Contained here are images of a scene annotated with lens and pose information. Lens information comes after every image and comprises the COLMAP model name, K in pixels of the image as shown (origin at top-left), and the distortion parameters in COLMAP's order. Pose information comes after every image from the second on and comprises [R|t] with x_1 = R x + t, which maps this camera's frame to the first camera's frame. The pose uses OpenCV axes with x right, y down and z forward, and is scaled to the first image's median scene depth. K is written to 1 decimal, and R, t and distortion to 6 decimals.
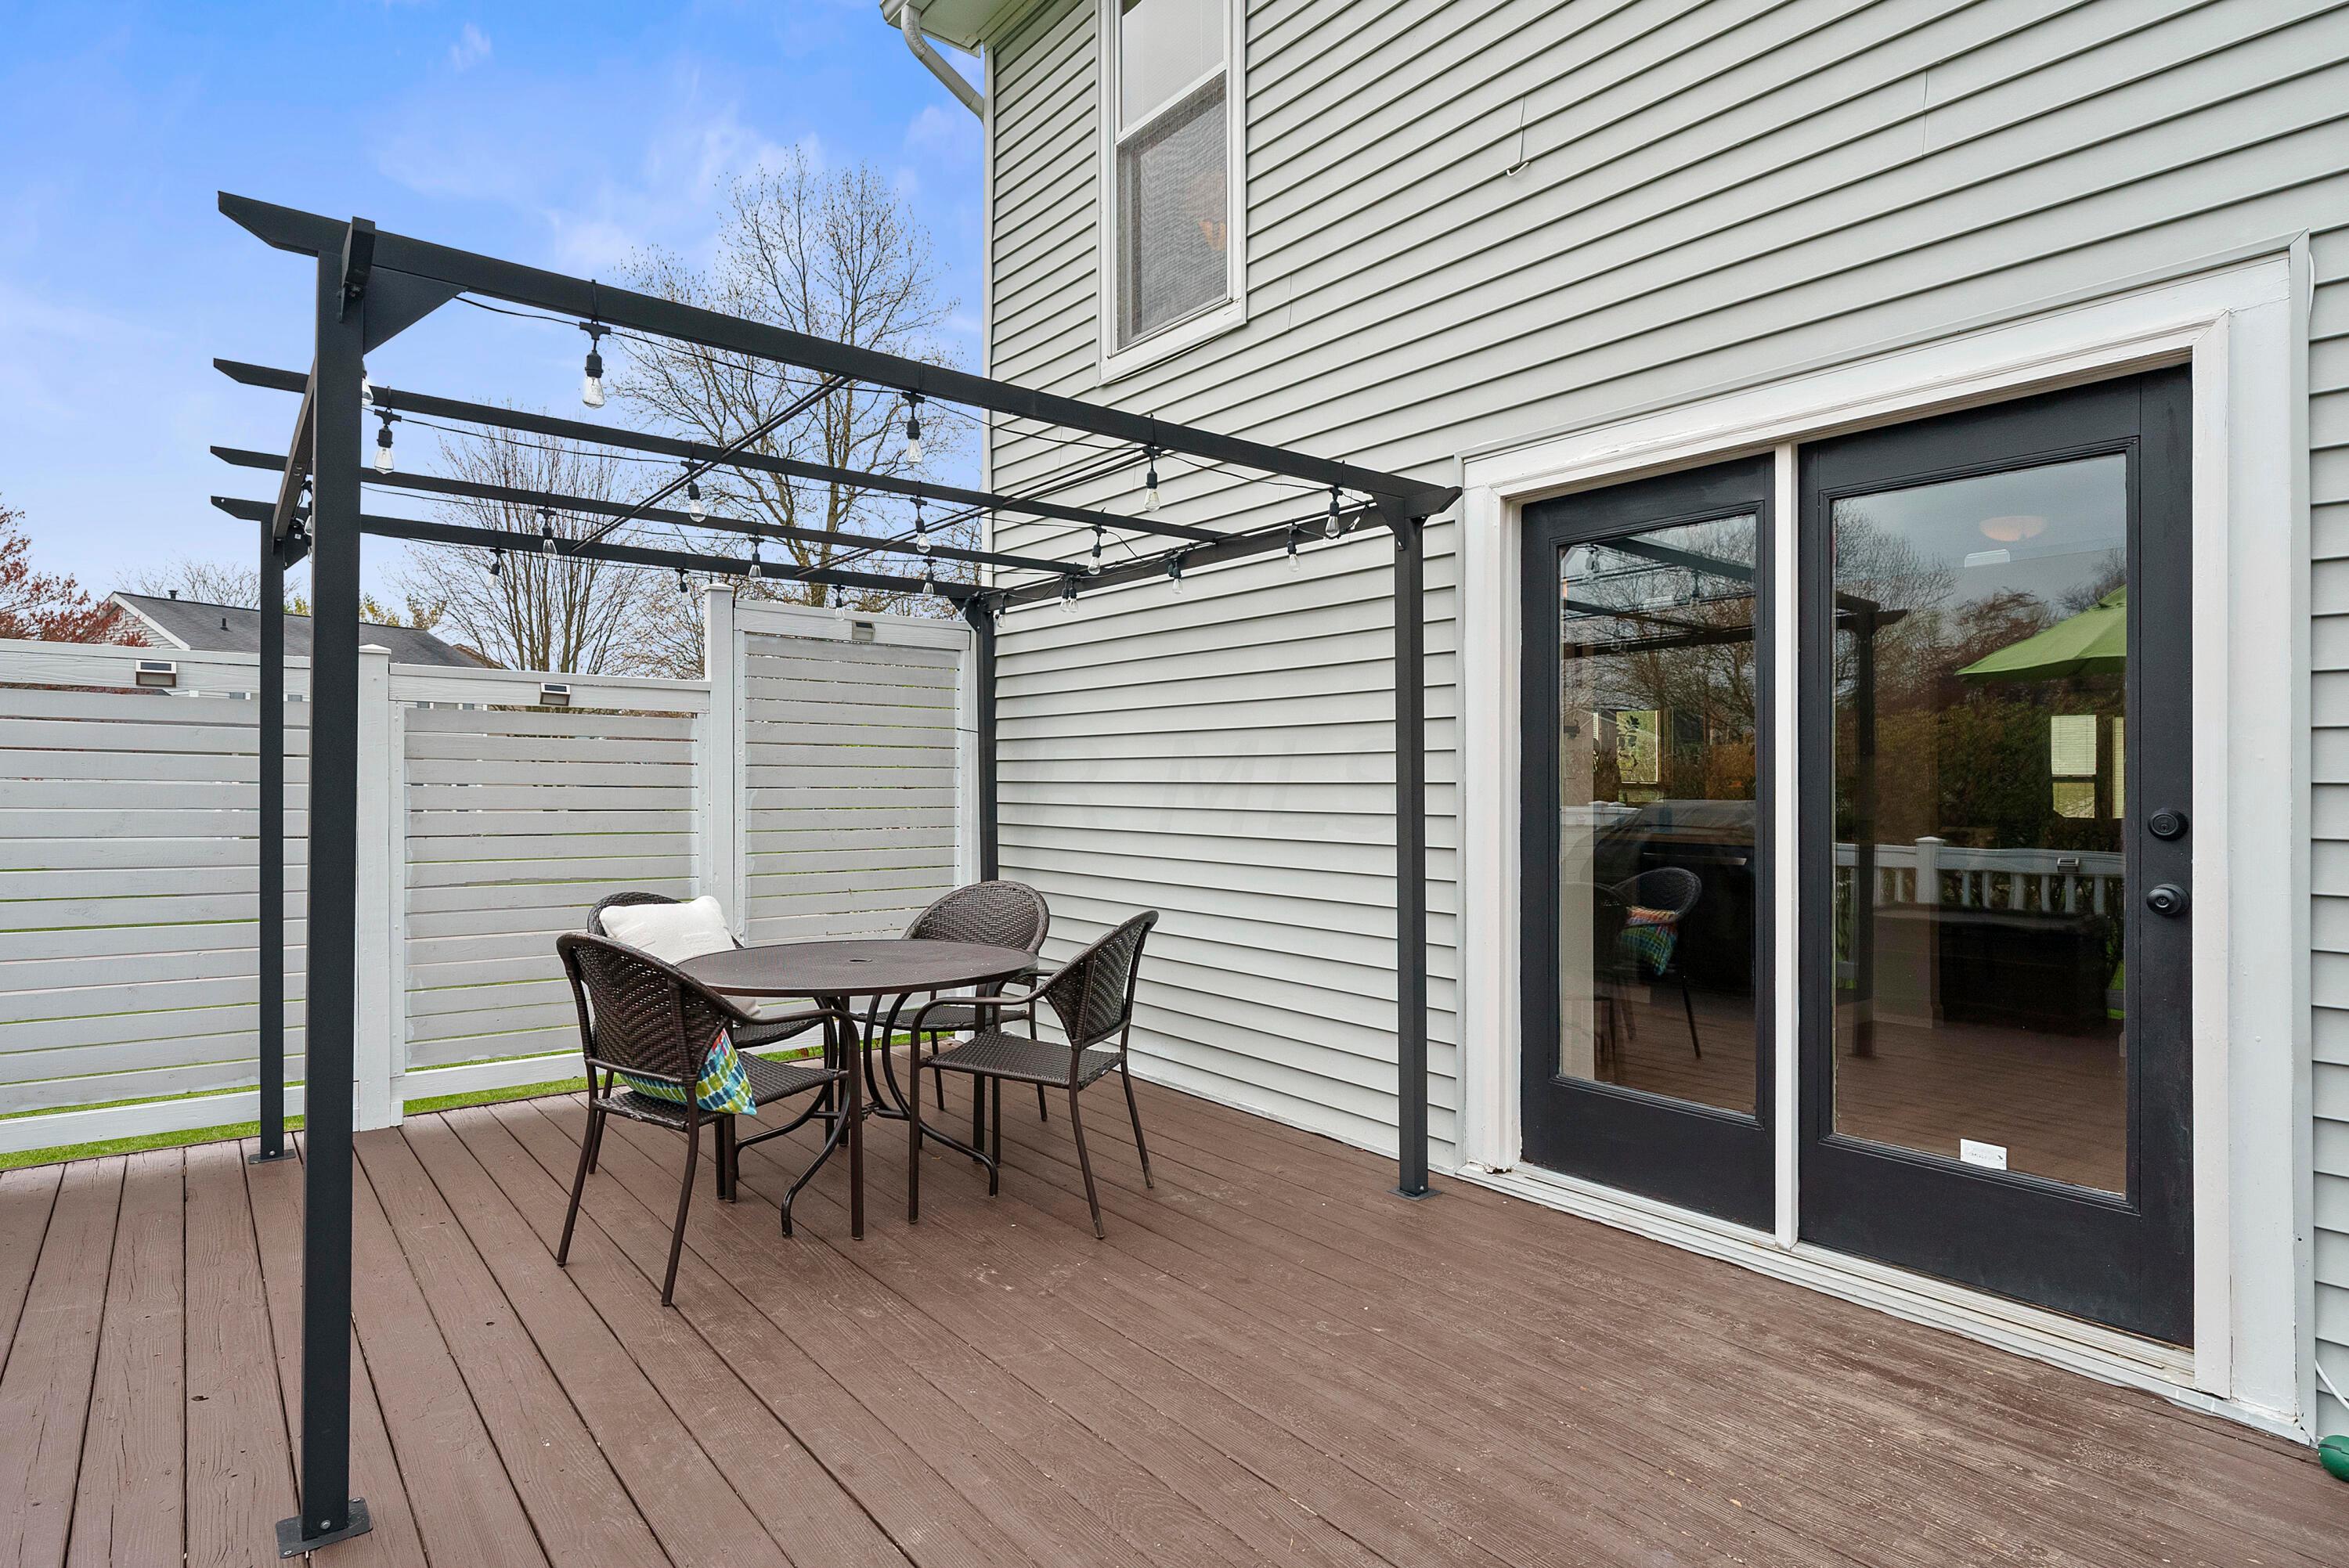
lens RADIAL K [[1254.2, 0, 1174.5], [0, 1254.2, 784.0], [0, 0, 1]] dist [0.004161, 0.000499]
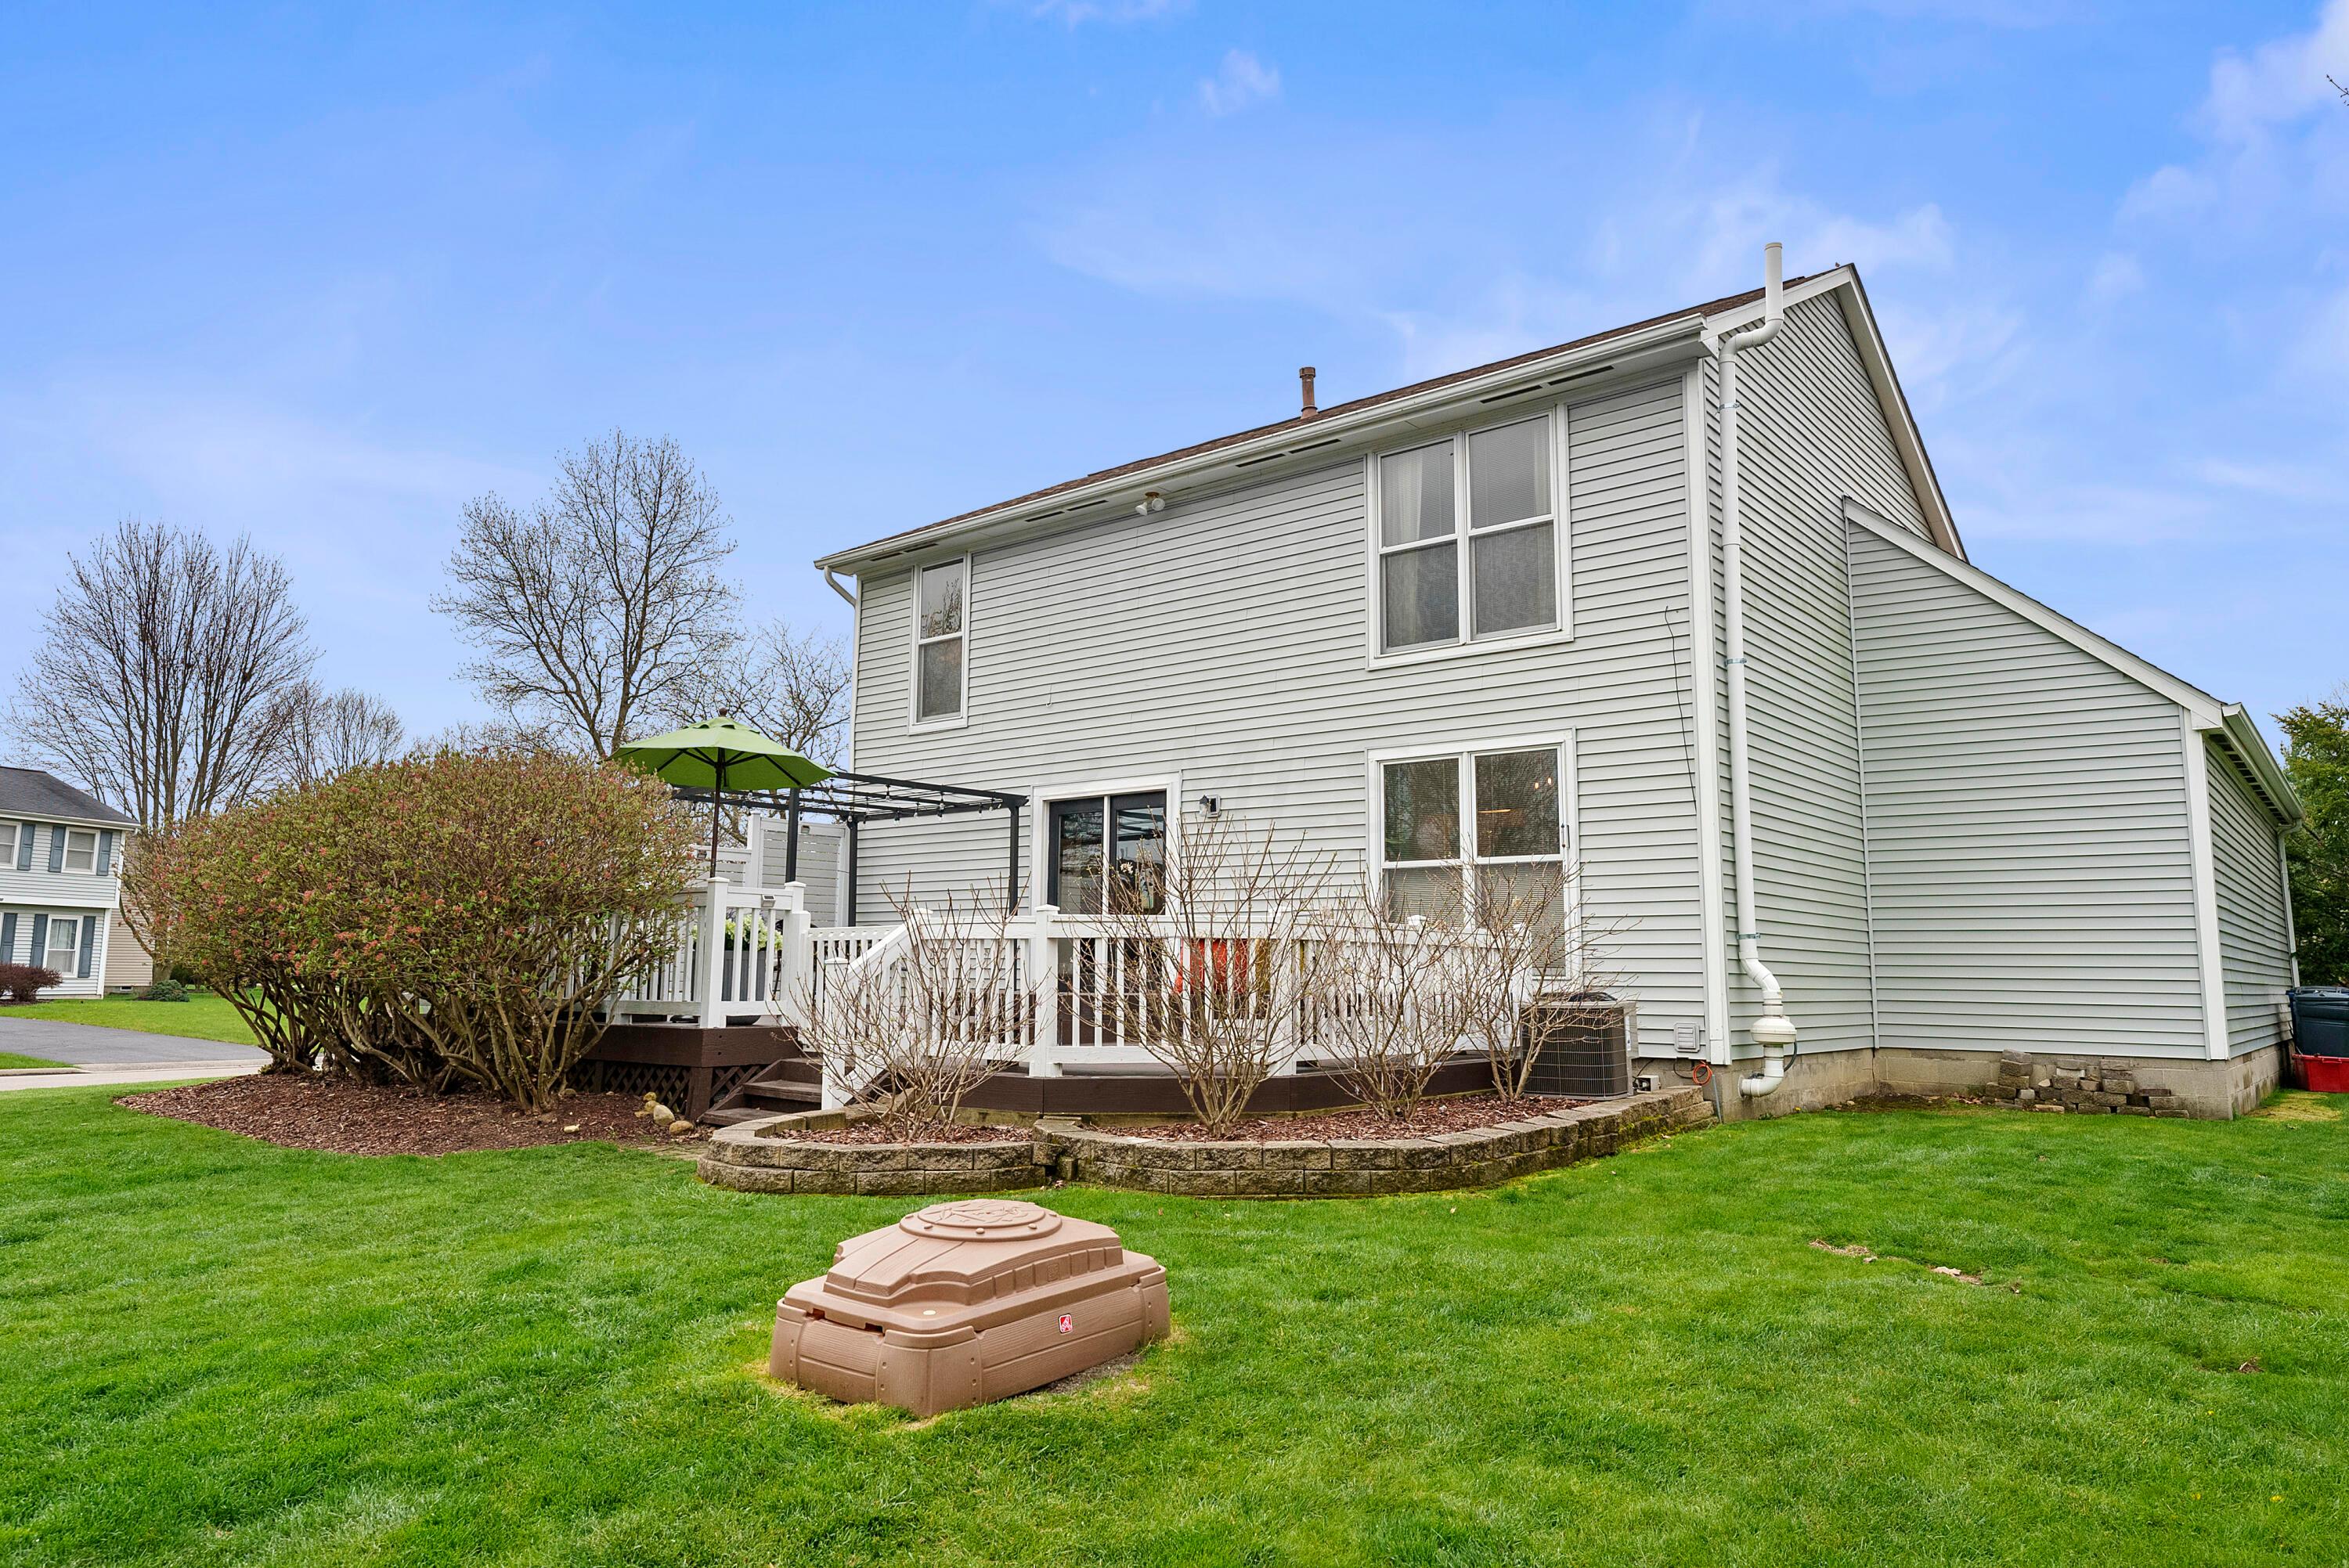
lens RADIAL K [[1491.7, 0, 1174.5], [0, 1491.7, 784.0], [0, 0, 1]] dist [0.005062, 0.001017]
pose [[0.980201, 0.028404, 0.195957, -0.133389], [-0.003925, 0.992250, -0.124195, 0.167661], [-0.197966, 0.120968, 0.972716, -2.241772]]
